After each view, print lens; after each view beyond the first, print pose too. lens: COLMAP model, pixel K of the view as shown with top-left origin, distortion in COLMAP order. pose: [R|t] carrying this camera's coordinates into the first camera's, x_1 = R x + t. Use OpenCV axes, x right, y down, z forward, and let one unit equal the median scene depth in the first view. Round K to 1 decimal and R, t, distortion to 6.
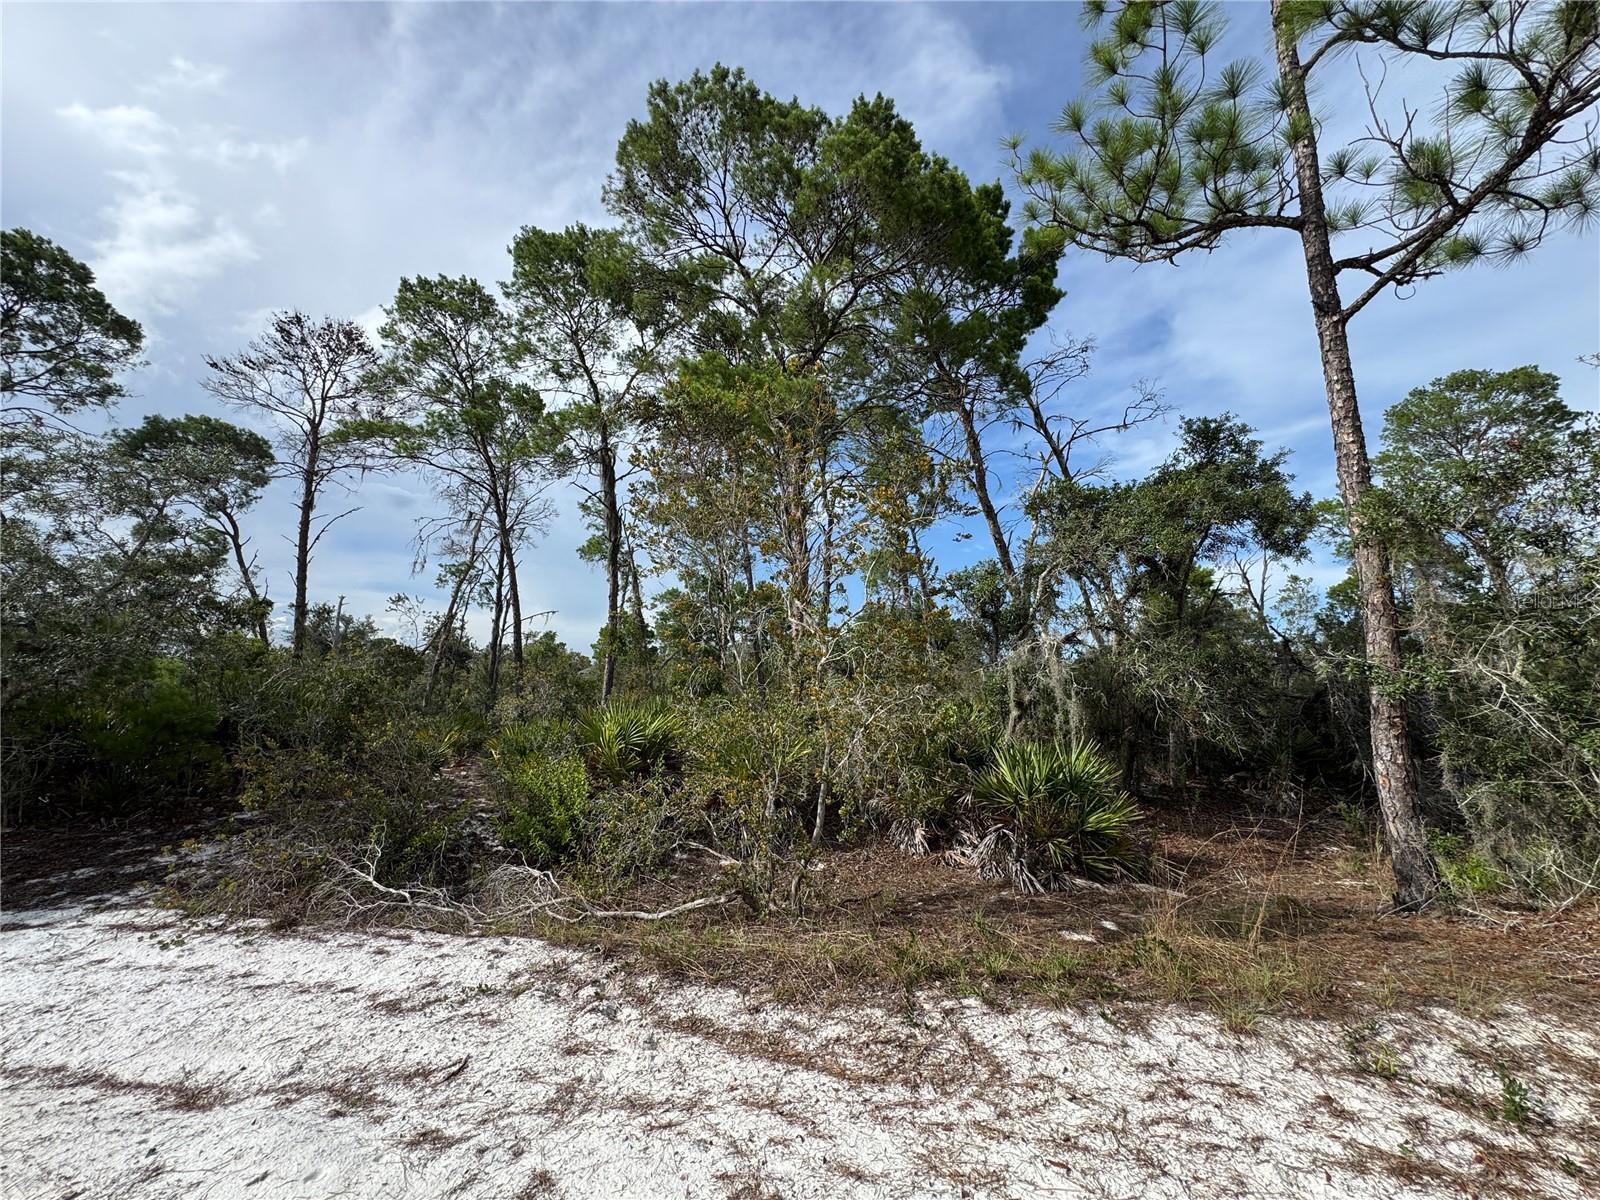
lens RADIAL K [[638.0, 0, 798.6], [0, 638.0, 597.1], [0, 0, 1]] dist [-0.000363, 0.000204]
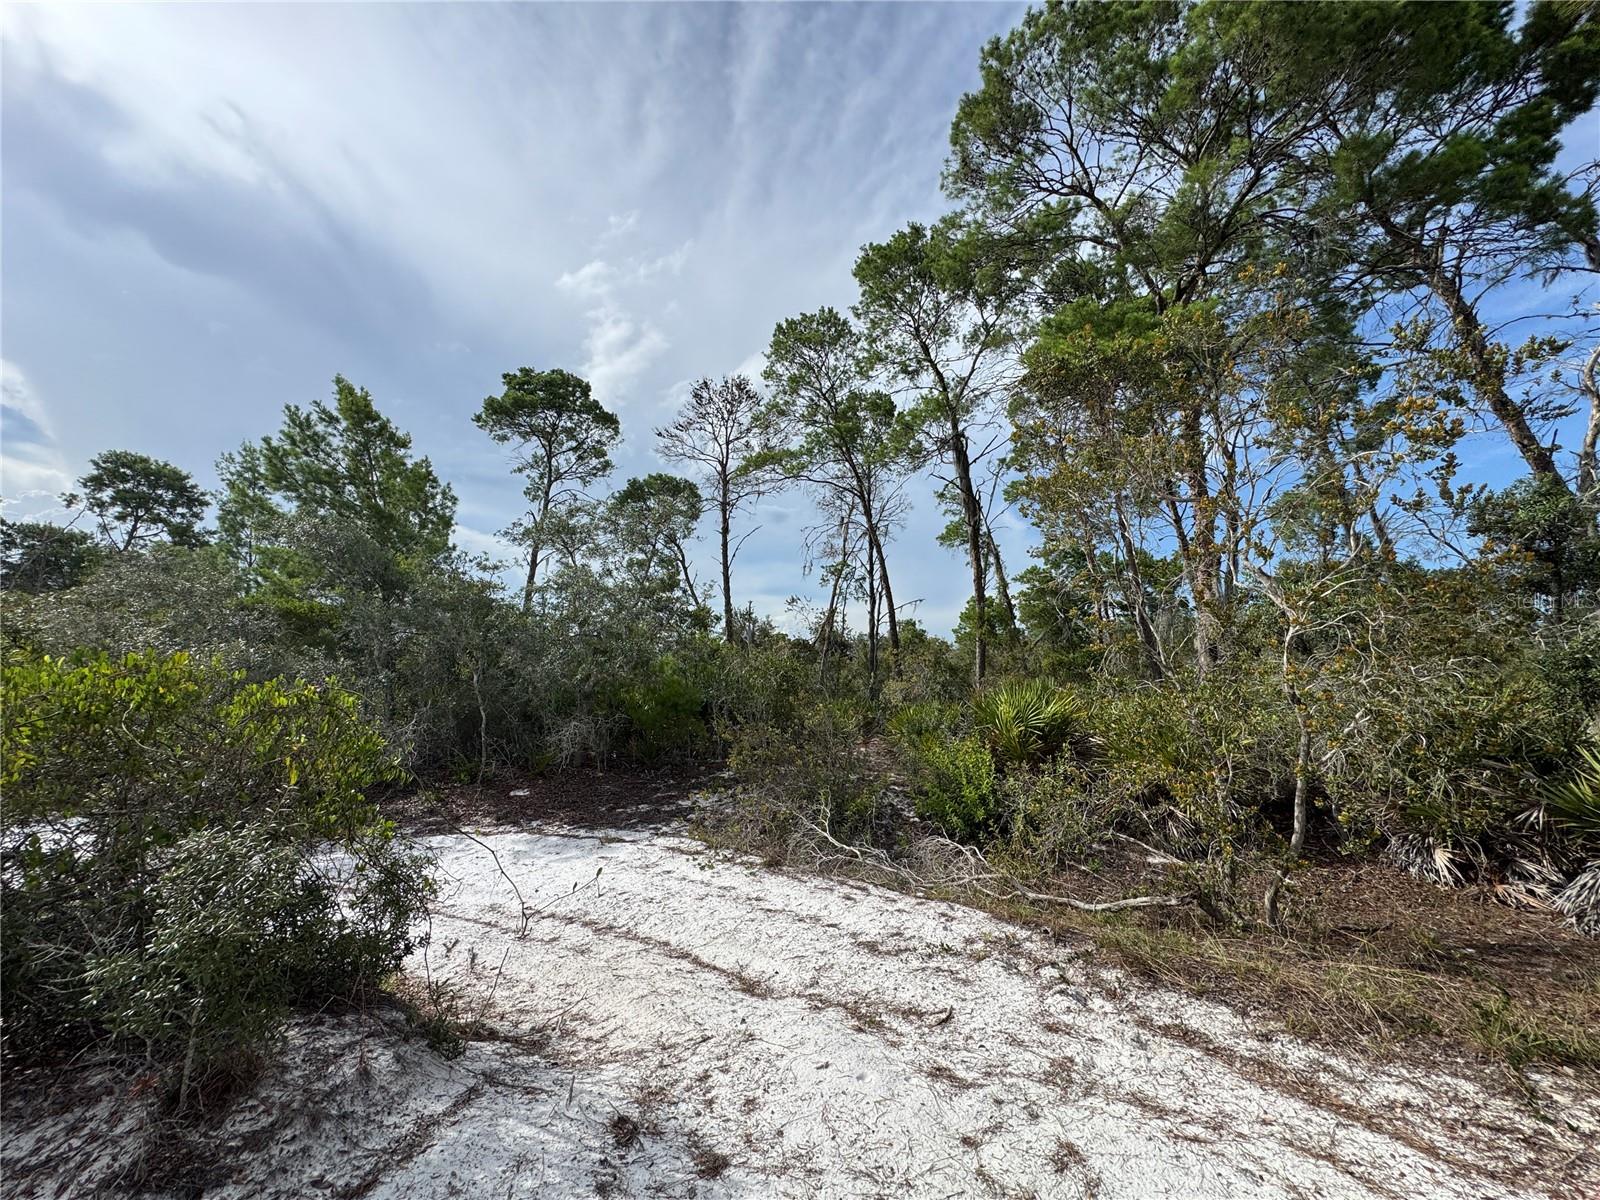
lens RADIAL K [[637.5, 0, 798.7], [0, 637.5, 597.2], [0, 0, 1]] dist [0.000336, 0.000240]
pose [[0.854632, -0.079057, -0.513181, -0.070756], [0.092367, 0.995725, 0.000430, -0.002350], [0.510953, -0.047769, 0.858280, -0.020516]]
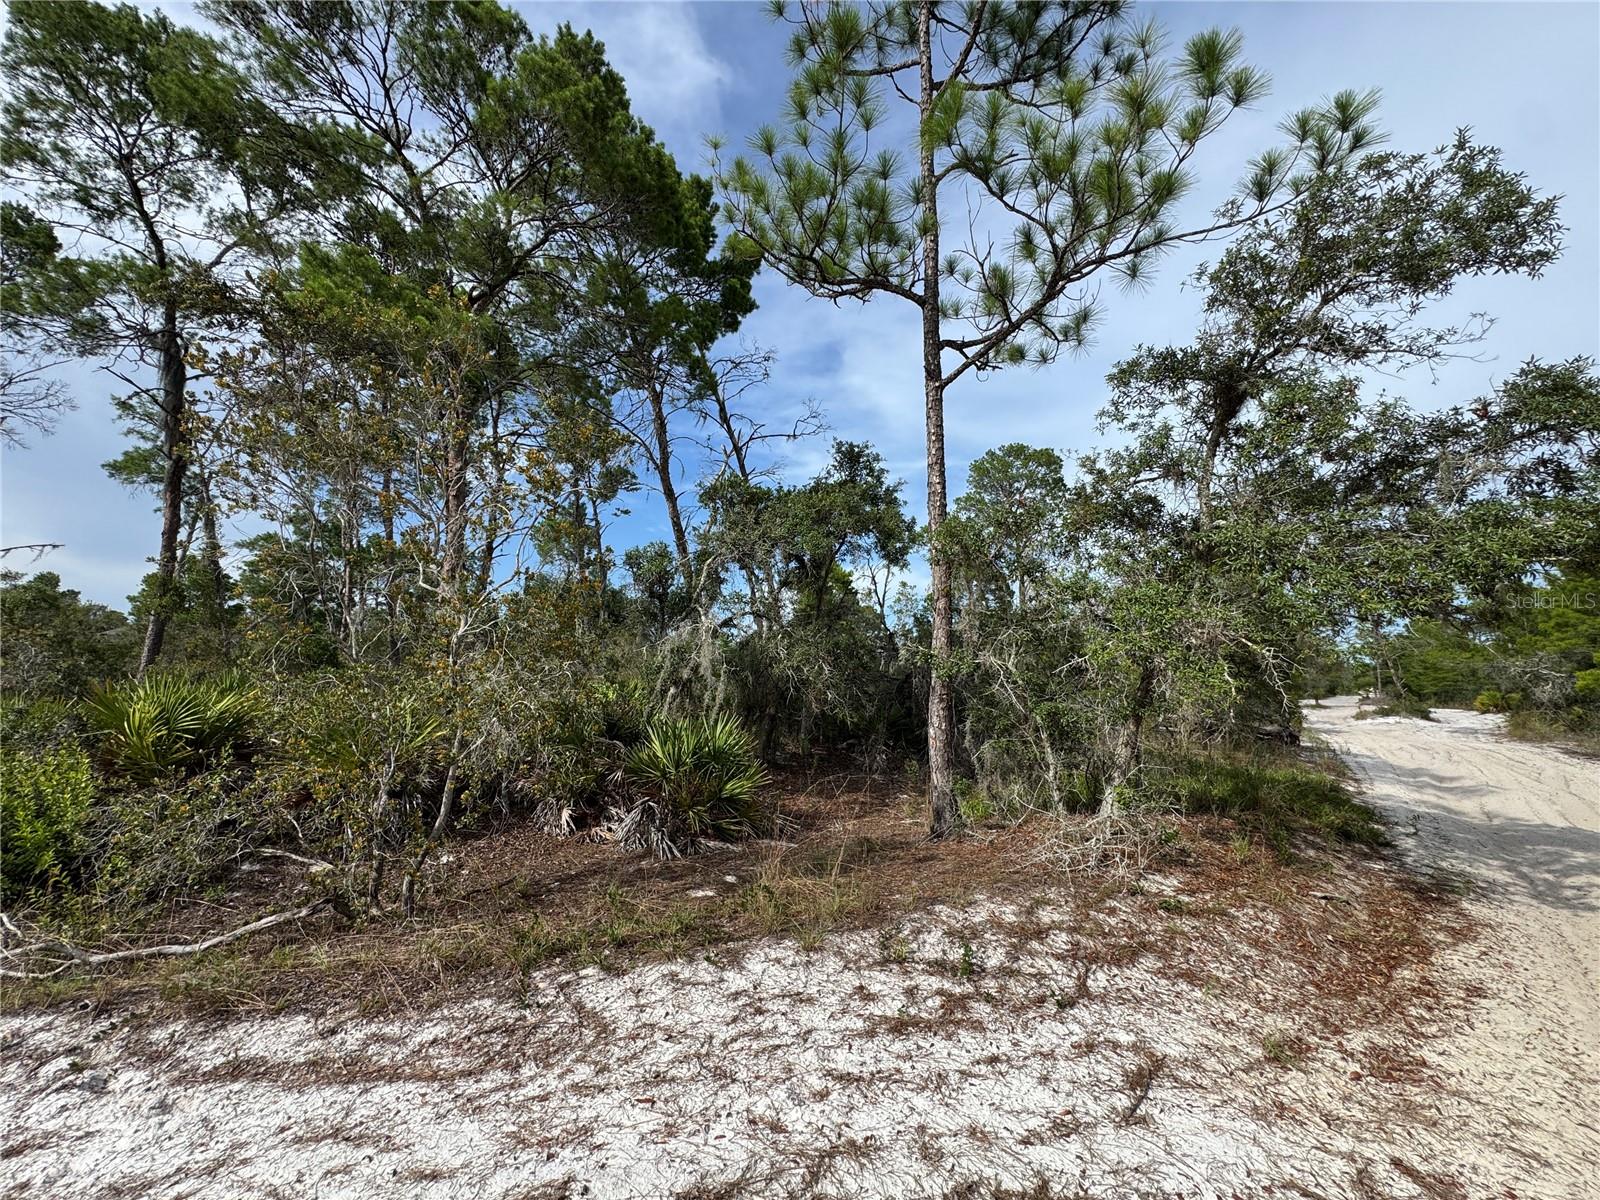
lens RADIAL K [[637.8, 0, 798.9], [0, 637.8, 598.0], [0, 0, 1]] dist [-0.001415, 0.000467]
pose [[0.877432, 0.070623, 0.474474, 0.022770], [-0.087331, 0.996091, 0.013237, -0.002939], [-0.471685, -0.053051, 0.880170, -0.016217]]
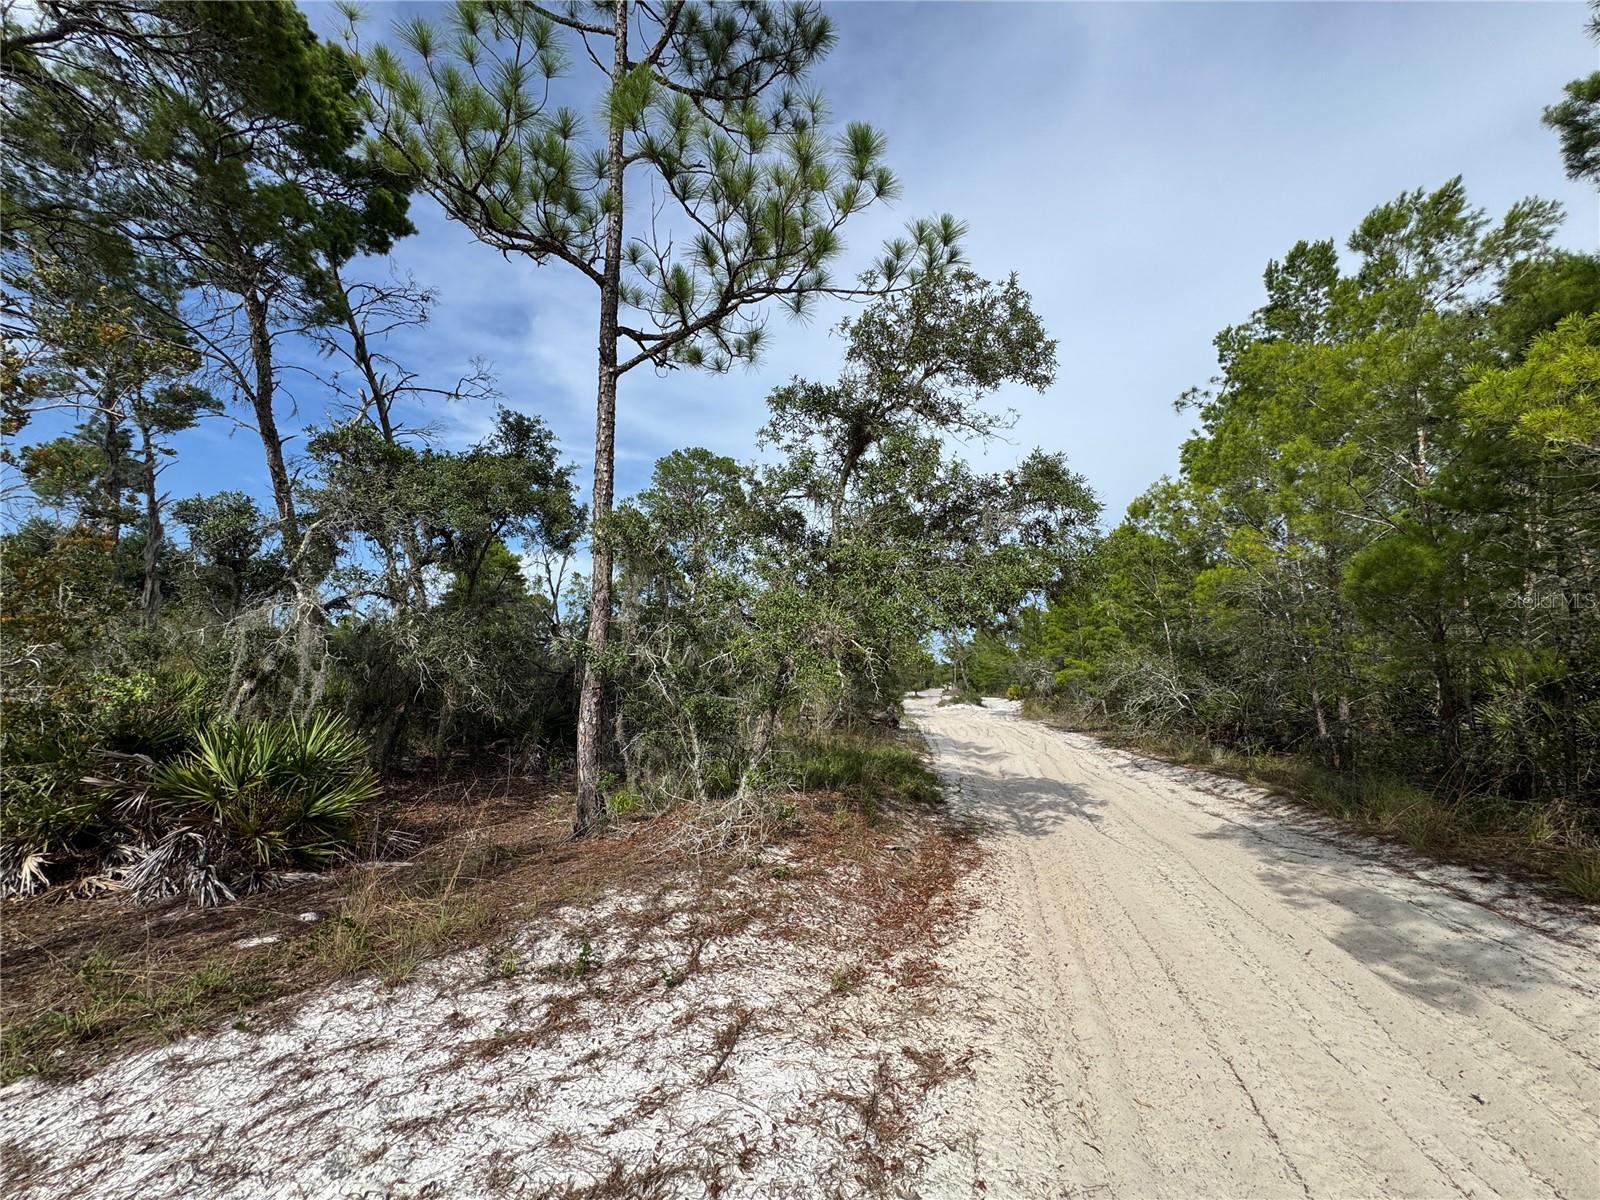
lens RADIAL K [[637.8, 0, 798.9], [0, 637.8, 598.0], [0, 0, 1]] dist [-0.001415, 0.000467]
pose [[0.543710, 0.112702, 0.831671, 0.055354], [-0.147114, 0.988398, -0.037764, -0.004137], [-0.826279, -0.101817, 0.553983, -0.035451]]
